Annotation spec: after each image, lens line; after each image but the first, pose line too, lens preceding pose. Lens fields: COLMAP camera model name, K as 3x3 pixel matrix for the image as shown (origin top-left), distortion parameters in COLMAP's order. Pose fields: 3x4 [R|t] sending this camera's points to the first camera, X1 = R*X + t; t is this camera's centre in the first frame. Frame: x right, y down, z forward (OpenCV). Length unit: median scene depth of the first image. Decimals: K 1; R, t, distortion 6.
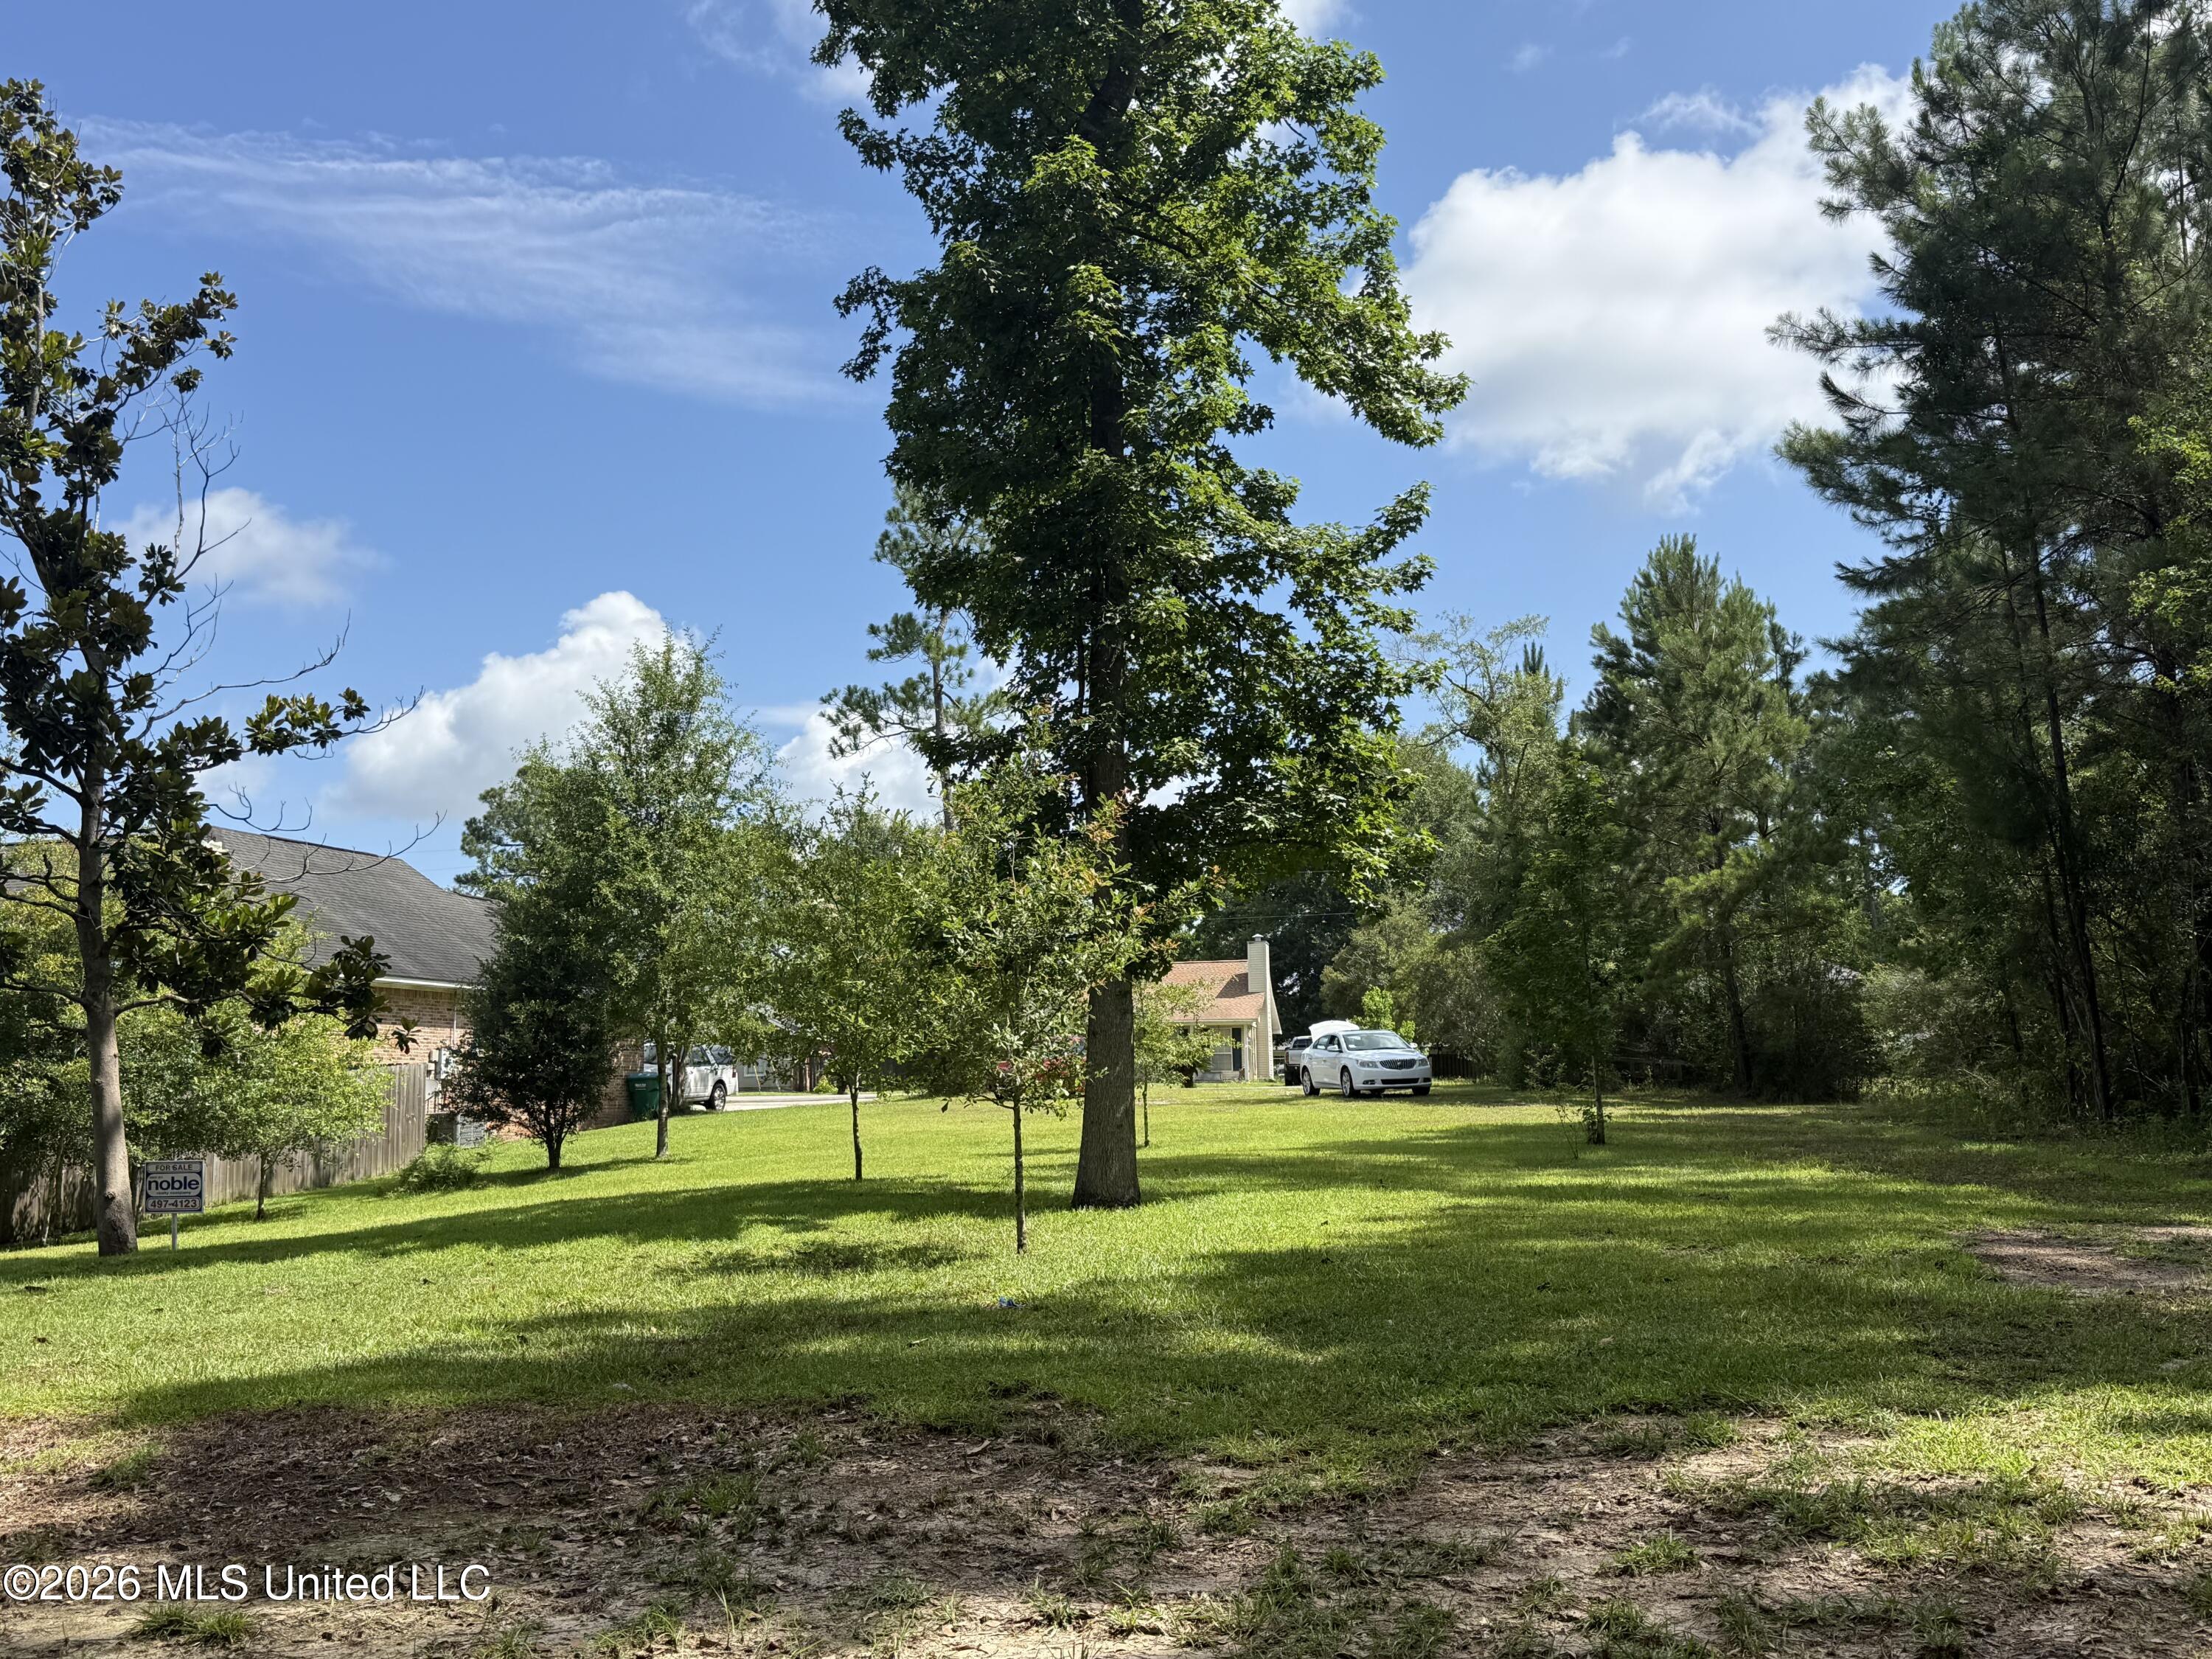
lens RADIAL K [[2200.4, 0, 1086.2], [0, 2200.4, 839.1], [0, 0, 1]] dist [0.032120, 0.000000]
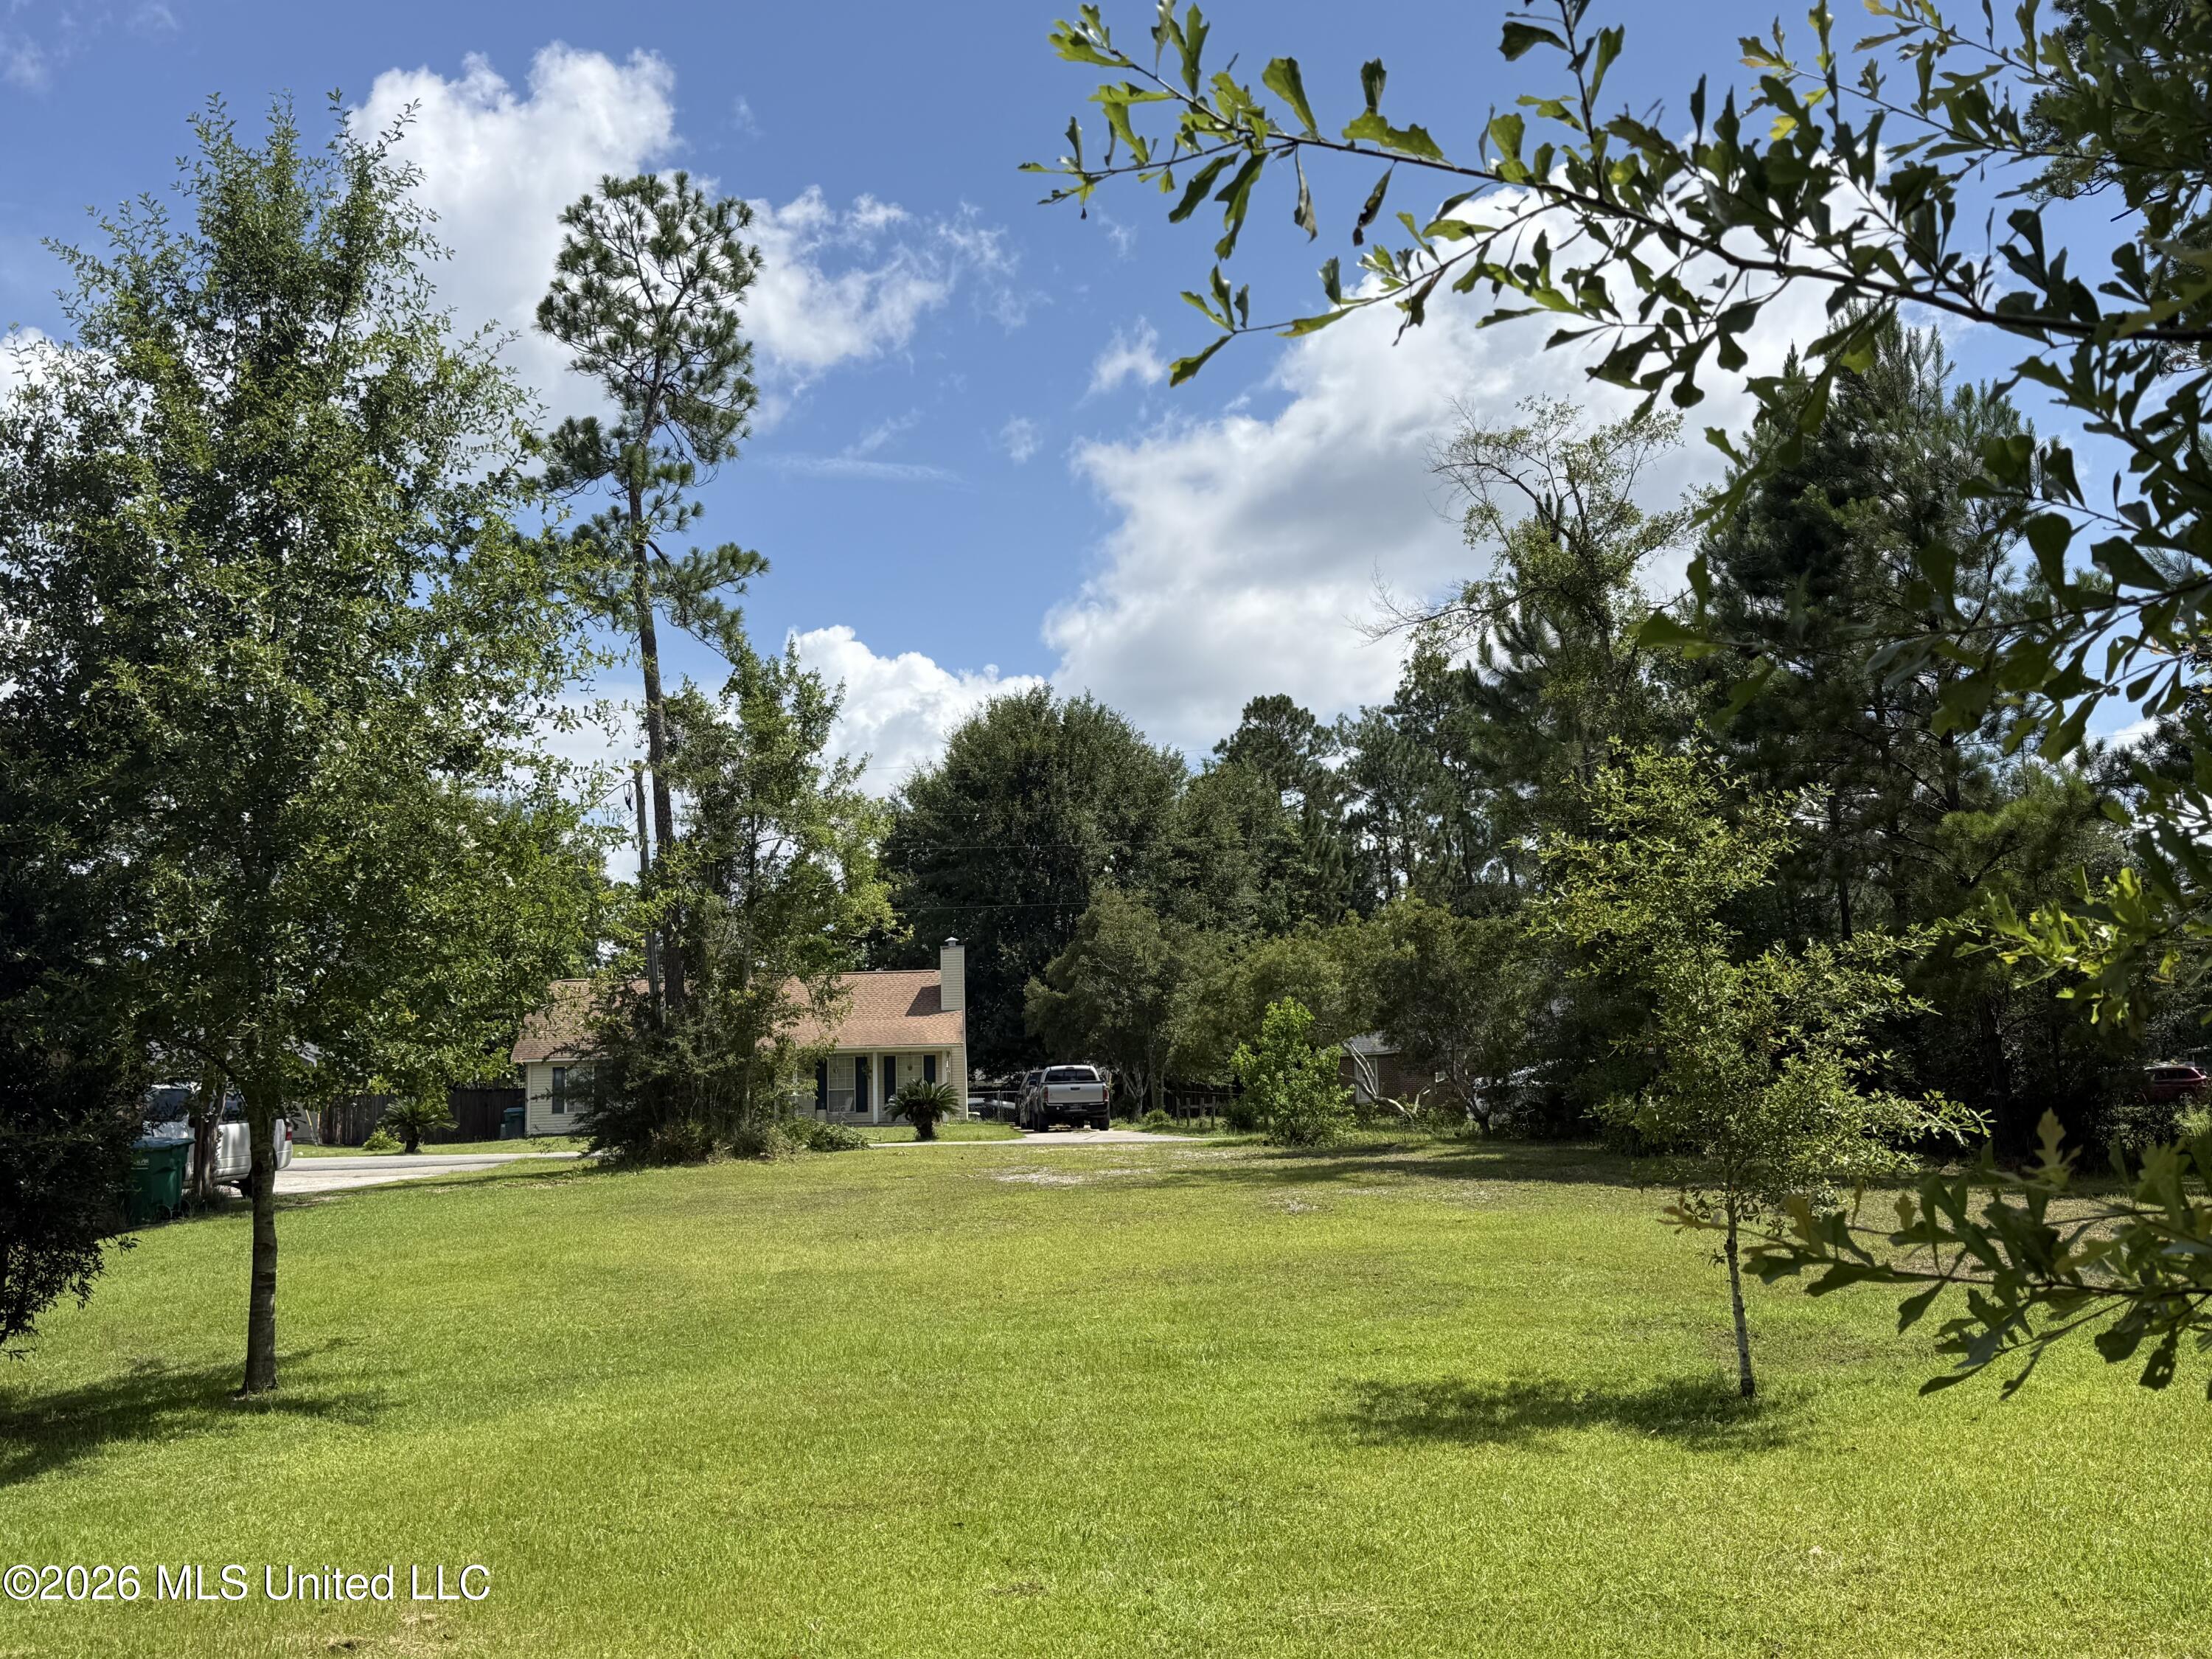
lens RADIAL K [[2200.4, 0, 1085.7], [0, 2200.4, 836.0], [0, 0, 1]] dist [0.032120, 0.000000]
pose [[0.975399, 0.014363, 0.219980, -0.080946], [-0.011509, 0.999832, -0.014248, 0.028171], [-0.220148, 0.011366, 0.975400, 0.342713]]
